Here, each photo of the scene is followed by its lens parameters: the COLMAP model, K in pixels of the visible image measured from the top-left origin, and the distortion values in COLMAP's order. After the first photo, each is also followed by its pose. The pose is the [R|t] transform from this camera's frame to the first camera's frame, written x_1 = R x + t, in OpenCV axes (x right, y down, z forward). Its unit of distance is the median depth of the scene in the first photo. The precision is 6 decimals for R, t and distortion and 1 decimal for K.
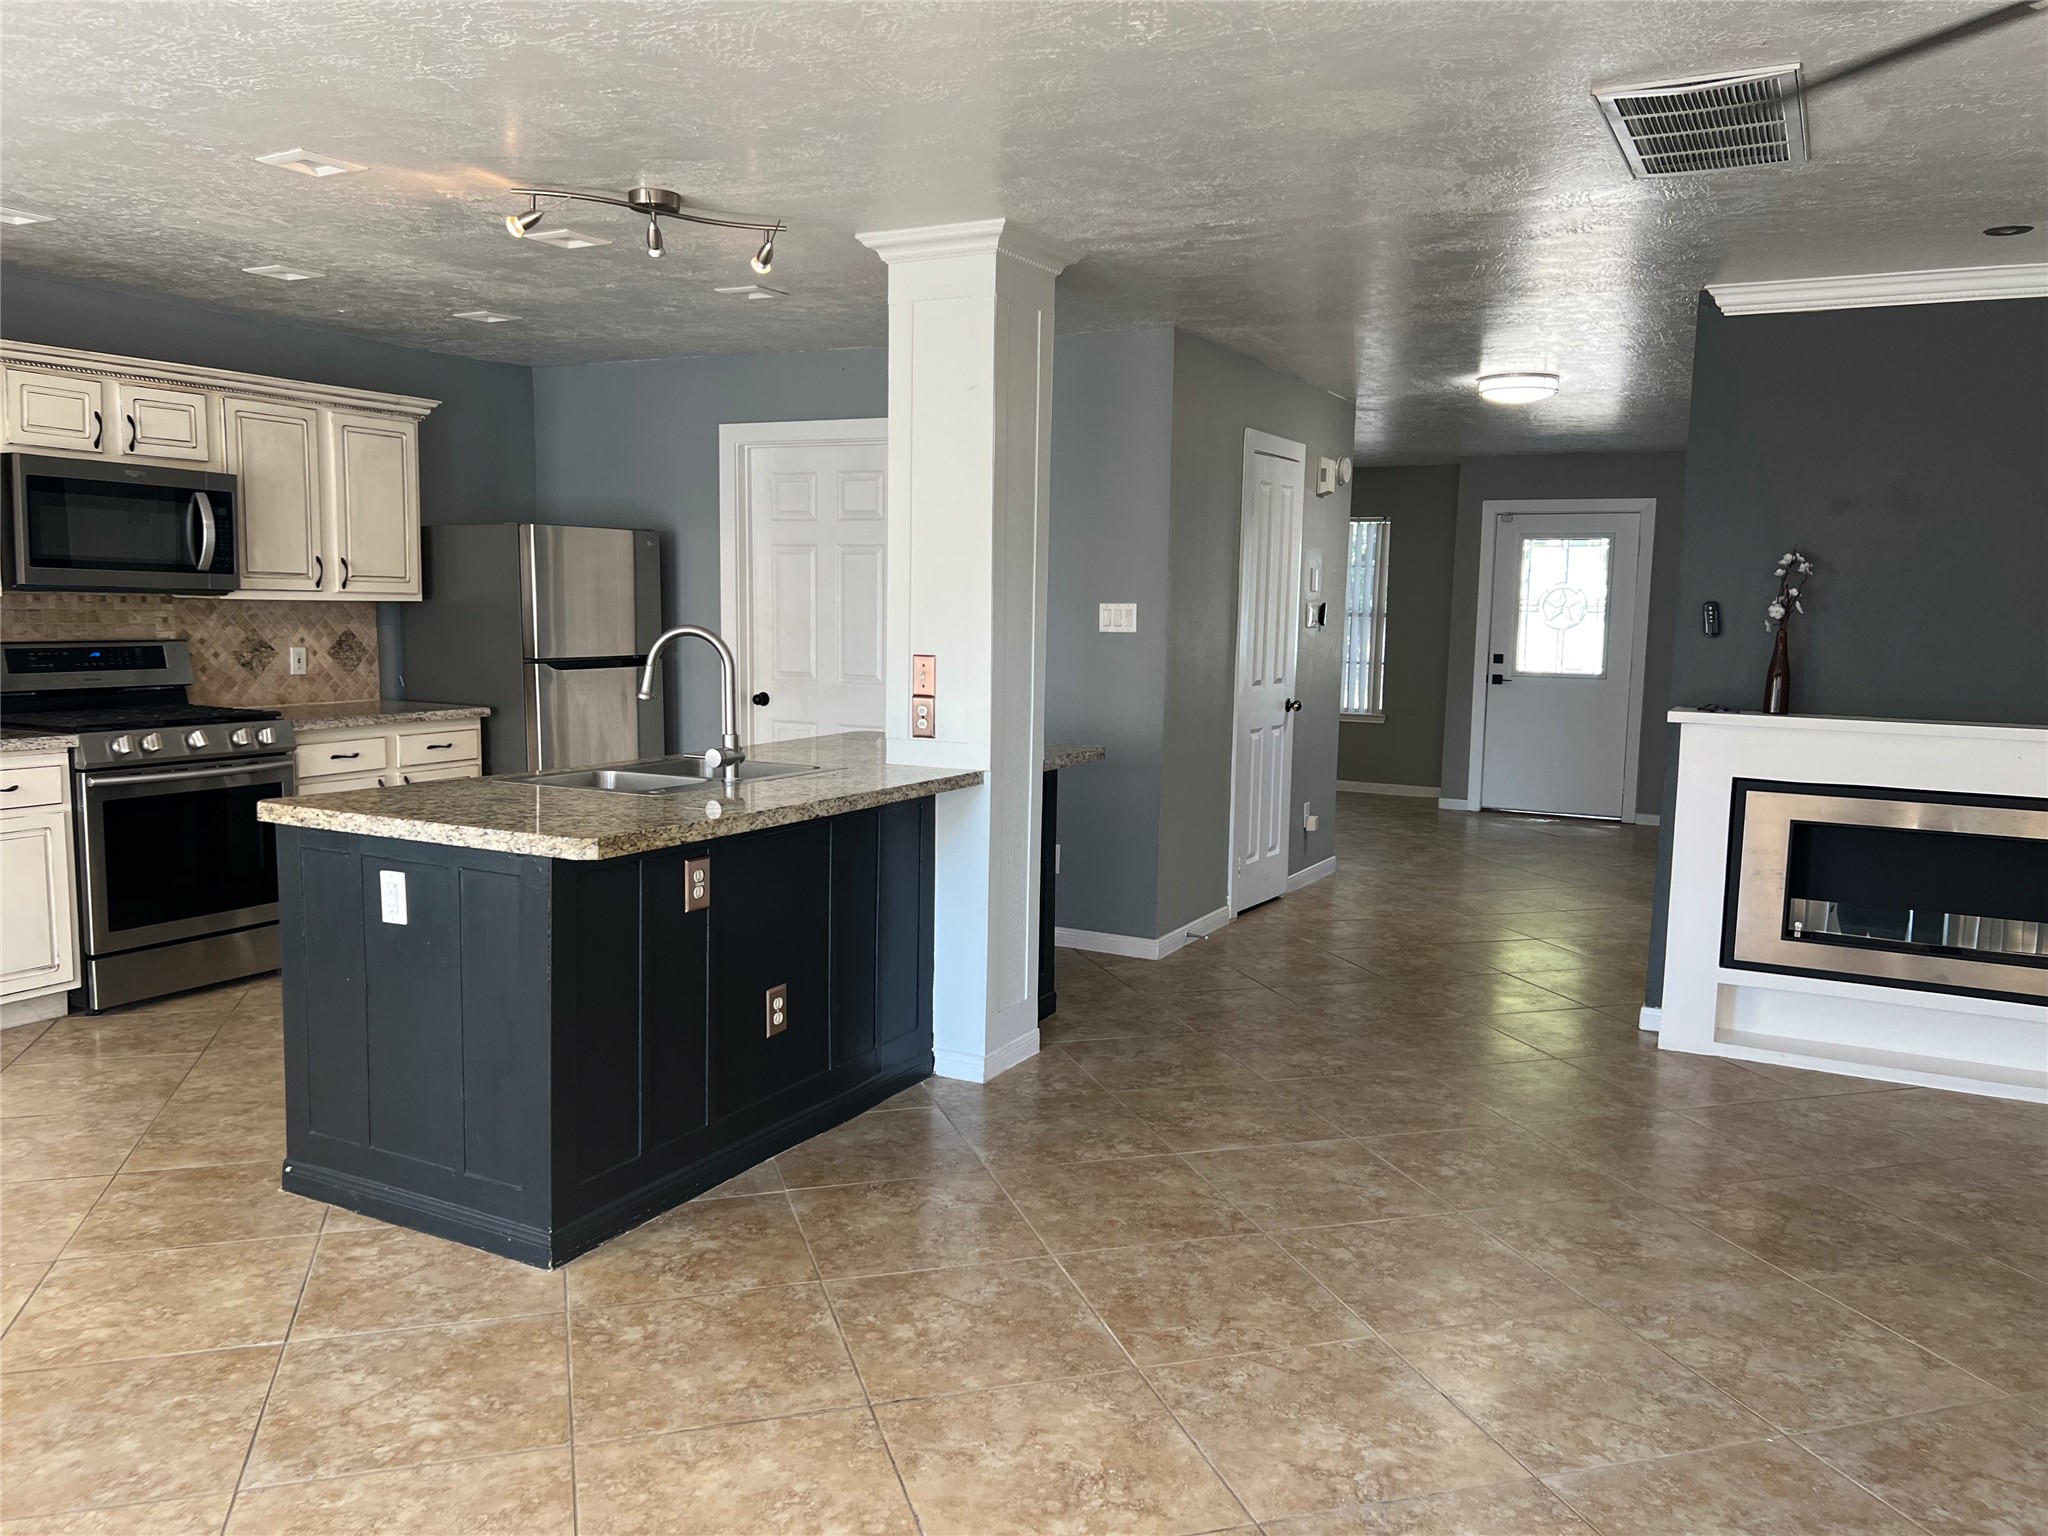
lens RADIAL K [[1568.2, 0, 1004.7], [0, 1568.2, 777.8], [0, 0, 1]] dist [0.093652, -0.058956]
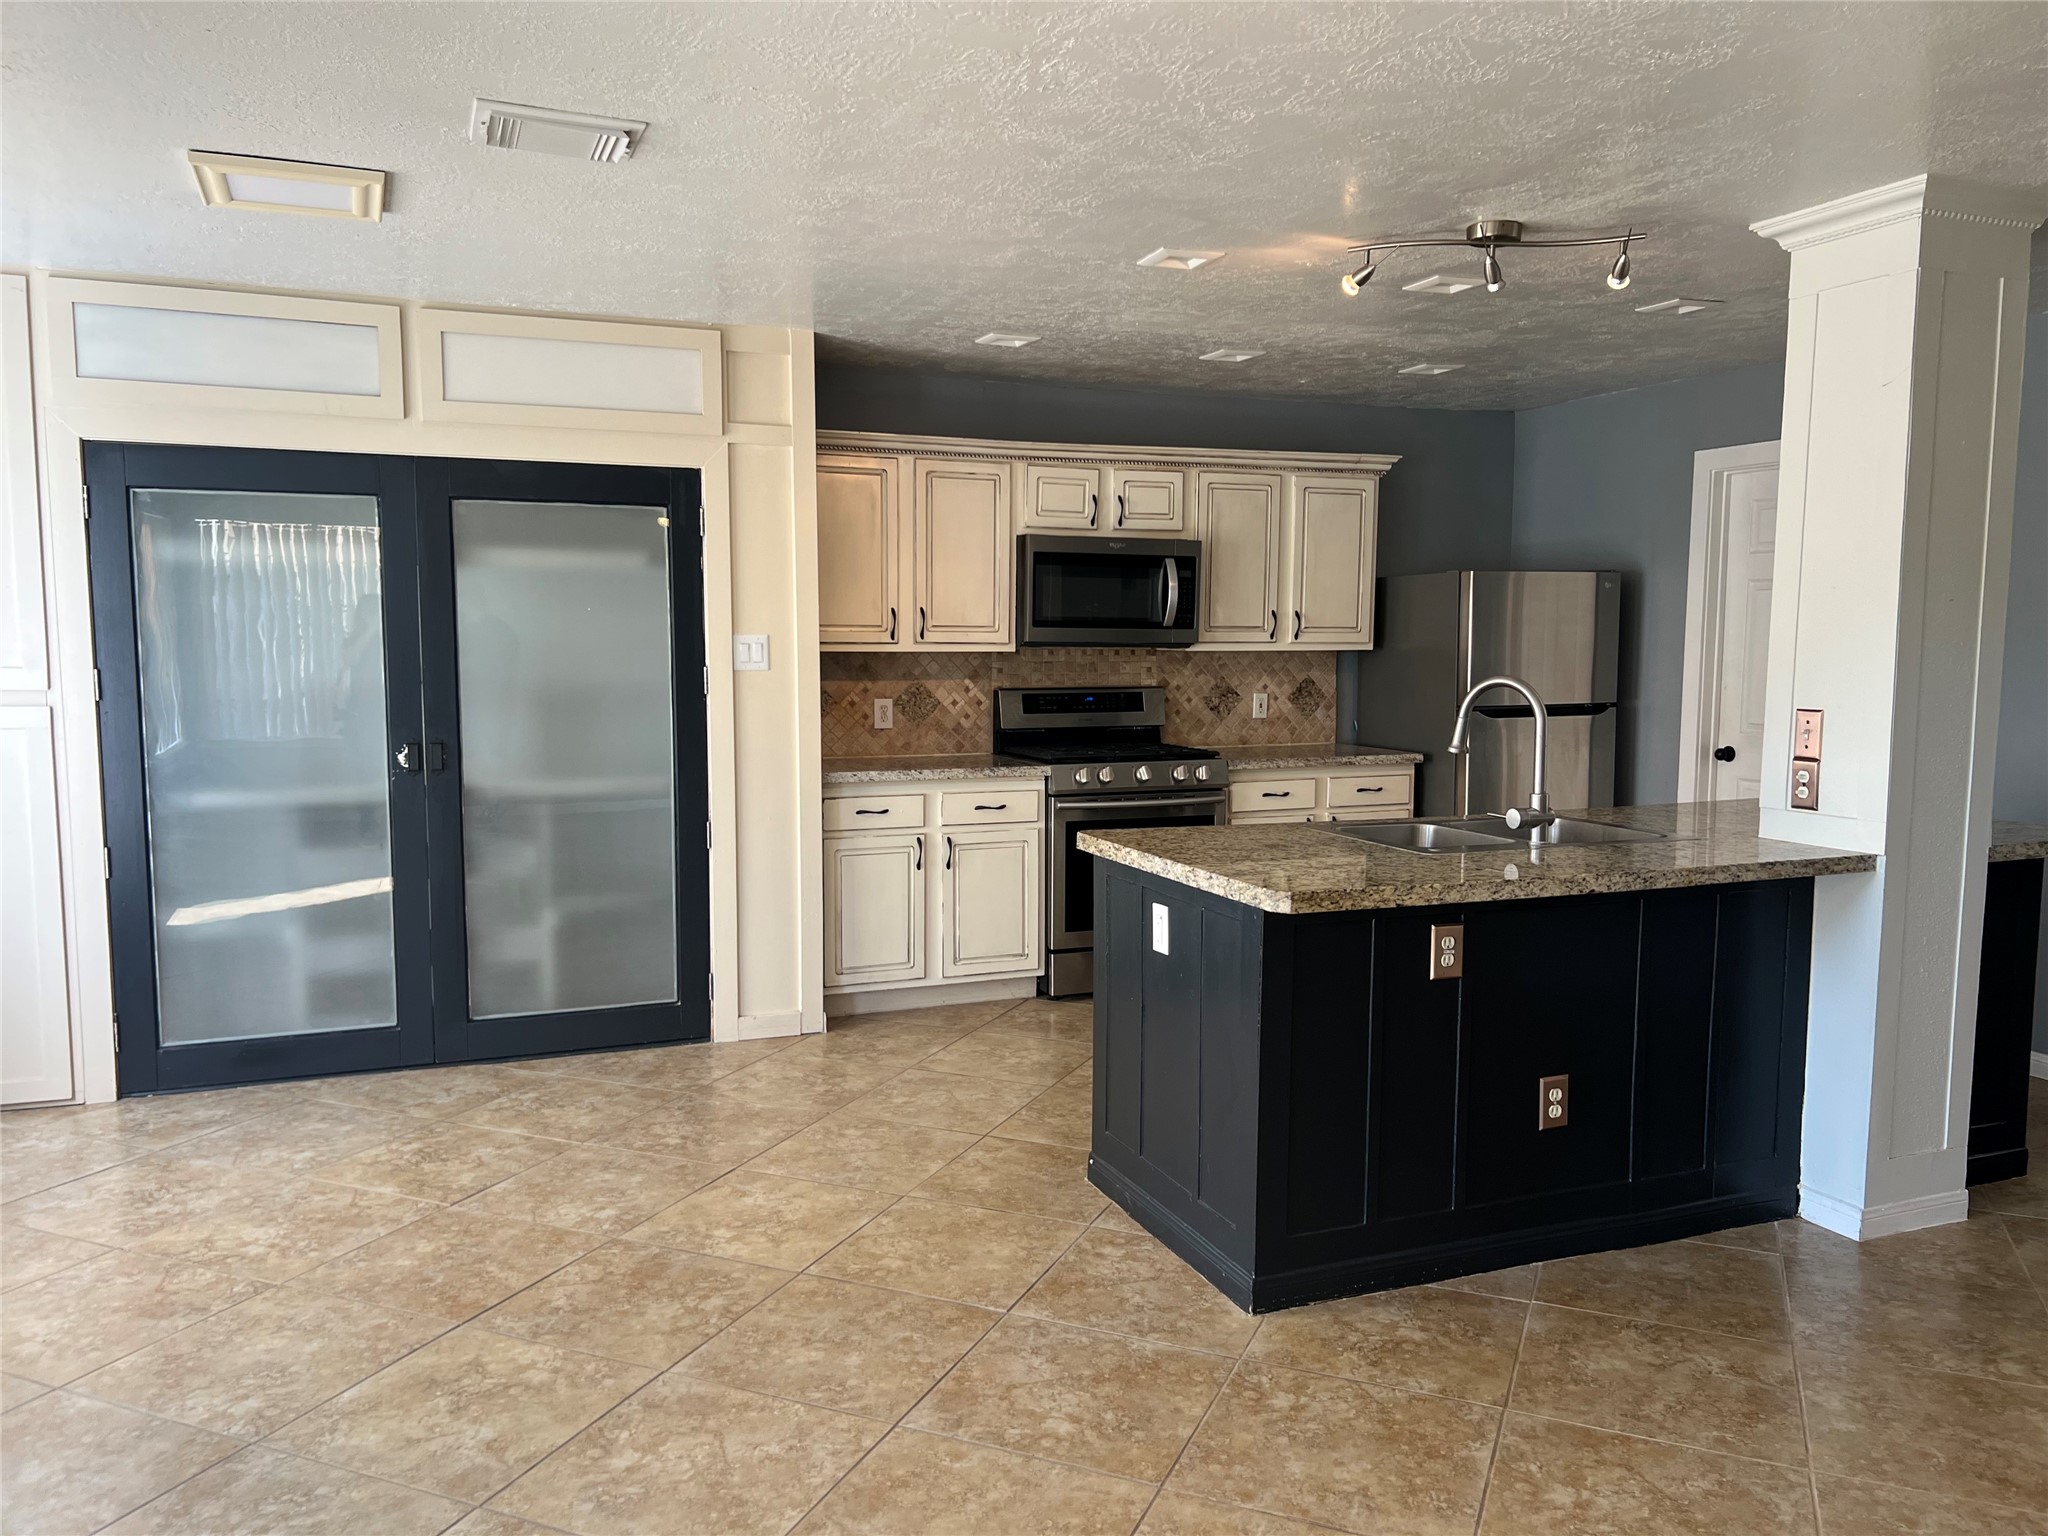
lens RADIAL K [[1568.2, 0, 1011.3], [0, 1568.2, 790.2], [0, 0, 1]] dist [0.093652, -0.058956]
pose [[0.784011, 0.052095, -0.618557, 0.160323], [-0.063619, 0.997968, 0.003413, -0.013551], [0.617478, 0.036676, 0.785733, 0.080476]]
